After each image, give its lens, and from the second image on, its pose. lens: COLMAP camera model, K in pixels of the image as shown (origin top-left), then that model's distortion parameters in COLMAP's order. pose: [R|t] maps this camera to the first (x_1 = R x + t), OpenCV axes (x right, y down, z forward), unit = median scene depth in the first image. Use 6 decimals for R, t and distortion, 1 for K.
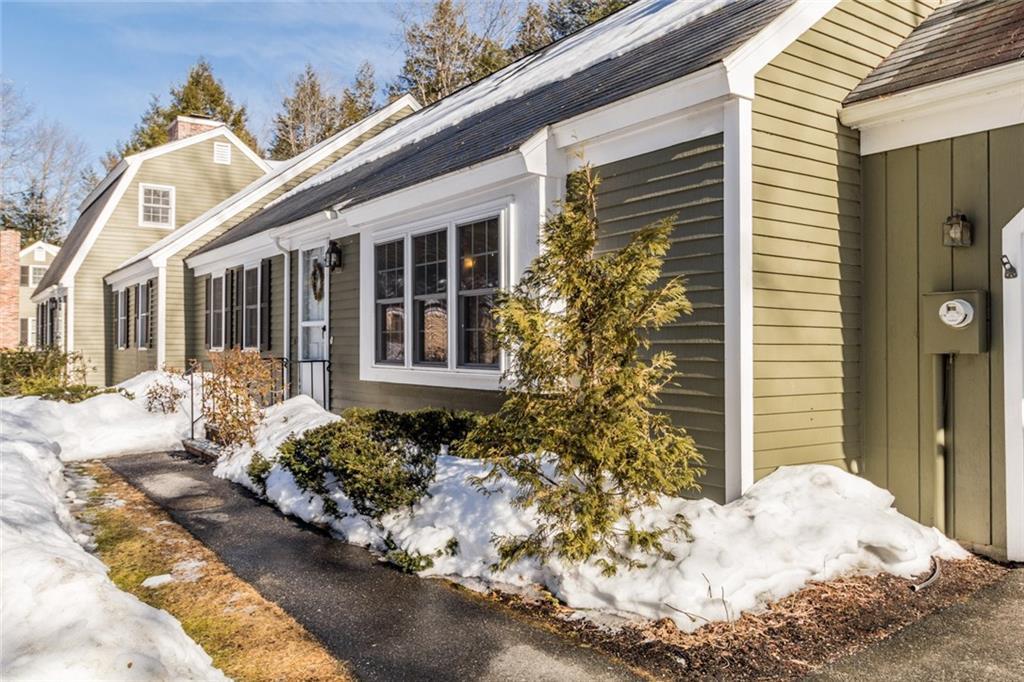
lens RADIAL K [[794.4, 0, 512.0], [0, 794.4, 341.0], [0, 0, 1]] dist [0.003495, 0.001704]
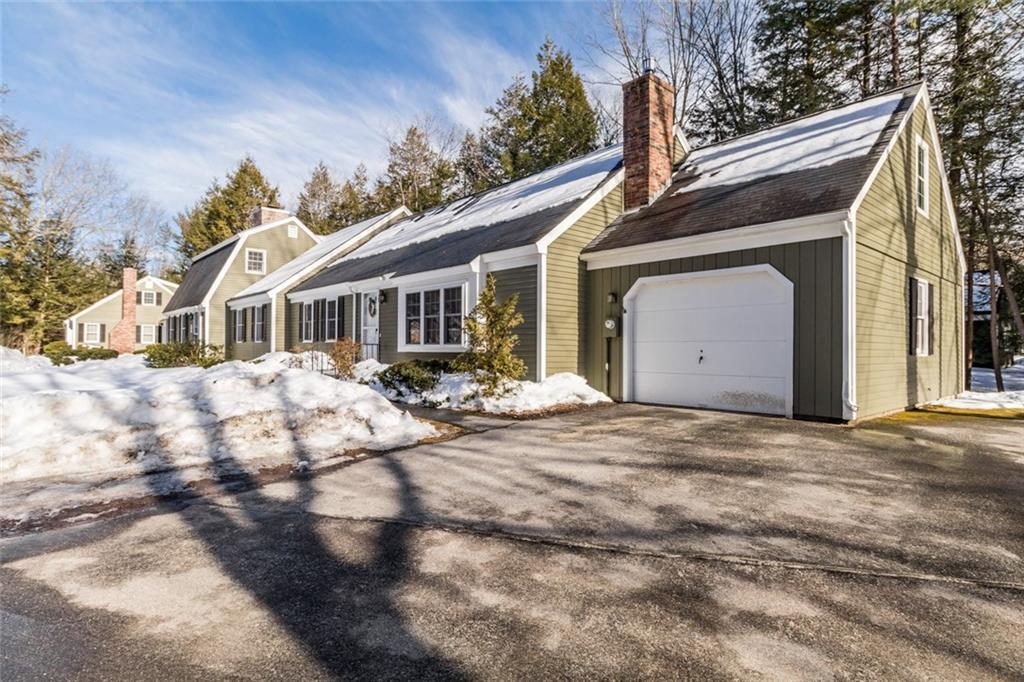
lens RADIAL K [[549.1, 0, 512.0], [0, 549.1, 341.0], [0, 0, 1]] dist [-0.001821, -0.000105]
pose [[0.994102, 0.008188, 0.108141, -0.046881], [-0.007232, 0.999931, -0.009233, 0.042621], [-0.108209, 0.008396, 0.994093, -0.874266]]
